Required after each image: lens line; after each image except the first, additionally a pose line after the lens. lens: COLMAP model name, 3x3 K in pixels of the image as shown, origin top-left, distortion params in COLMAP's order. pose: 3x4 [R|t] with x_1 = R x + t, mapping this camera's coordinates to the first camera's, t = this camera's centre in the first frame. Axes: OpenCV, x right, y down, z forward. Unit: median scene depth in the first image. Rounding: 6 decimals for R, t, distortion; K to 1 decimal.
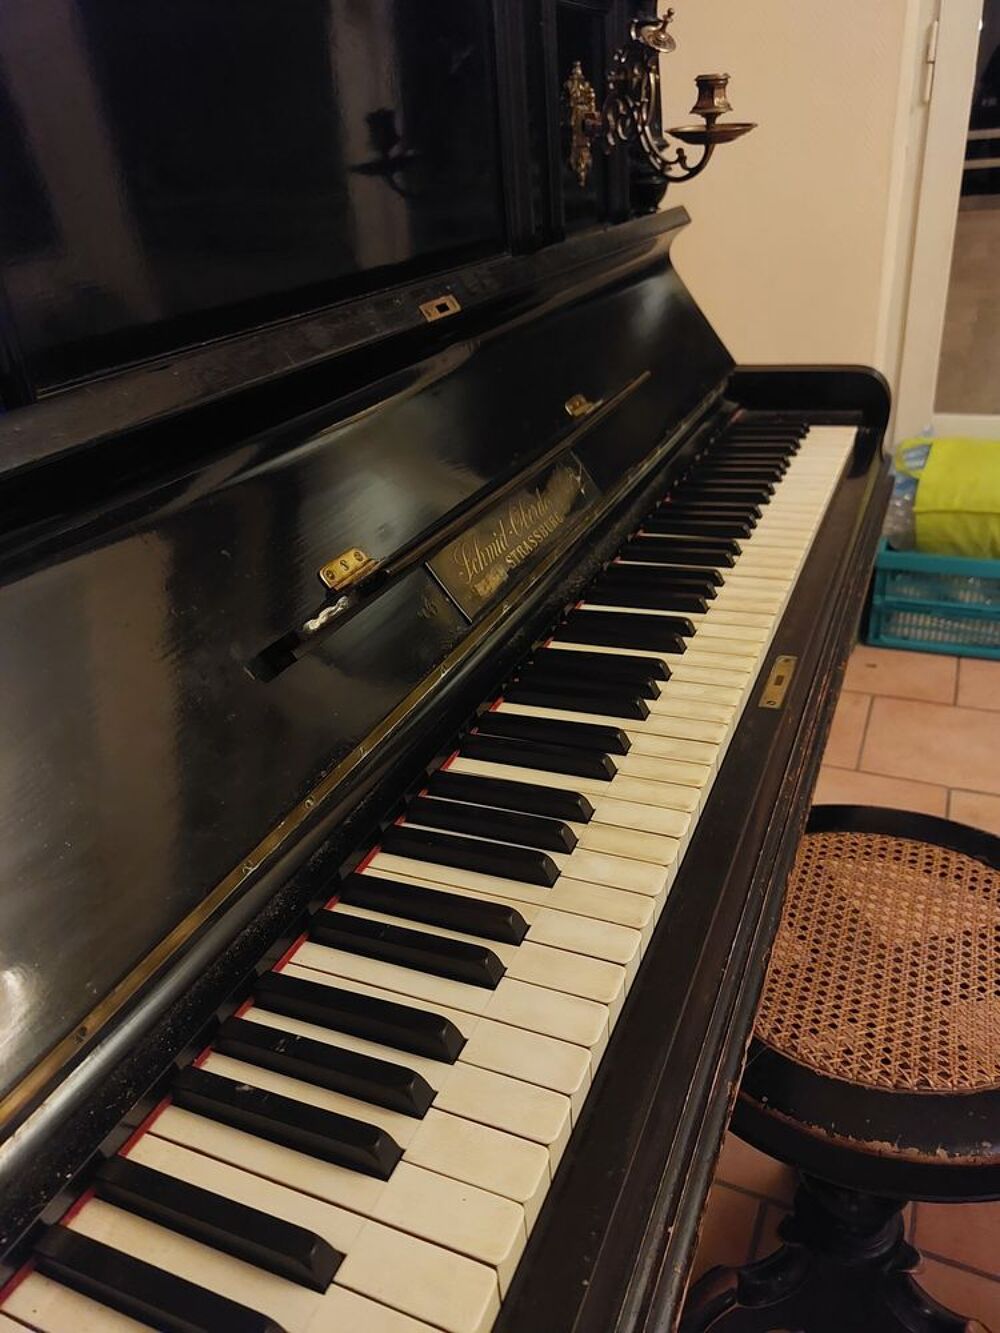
lens RADIAL K [[982.0, 0, 500.0], [0, 982.0, 666.5], [0, 0, 1]] dist [0.030390, 0.000424]
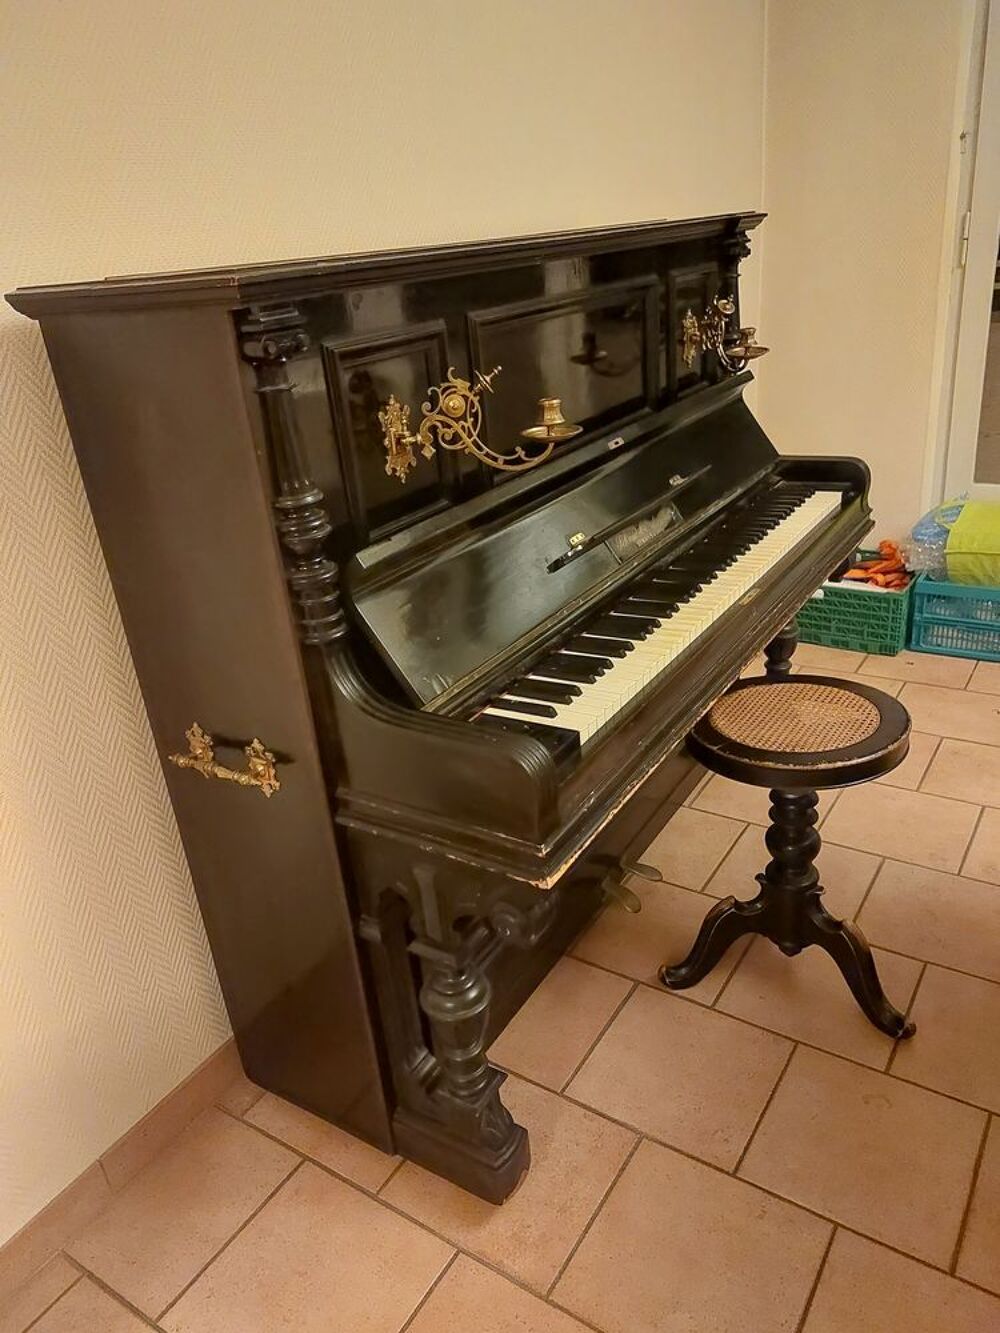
lens RADIAL K [[968.6, 0, 472.6], [0, 968.6, 685.5], [0, 0, 1]] dist [0.001581, 0.000072]
pose [[0.983513, 0.050616, -0.173611, 0.019659], [-0.056219, 0.998040, -0.027506, 0.164160], [0.171878, 0.036812, 0.984430, -0.705159]]
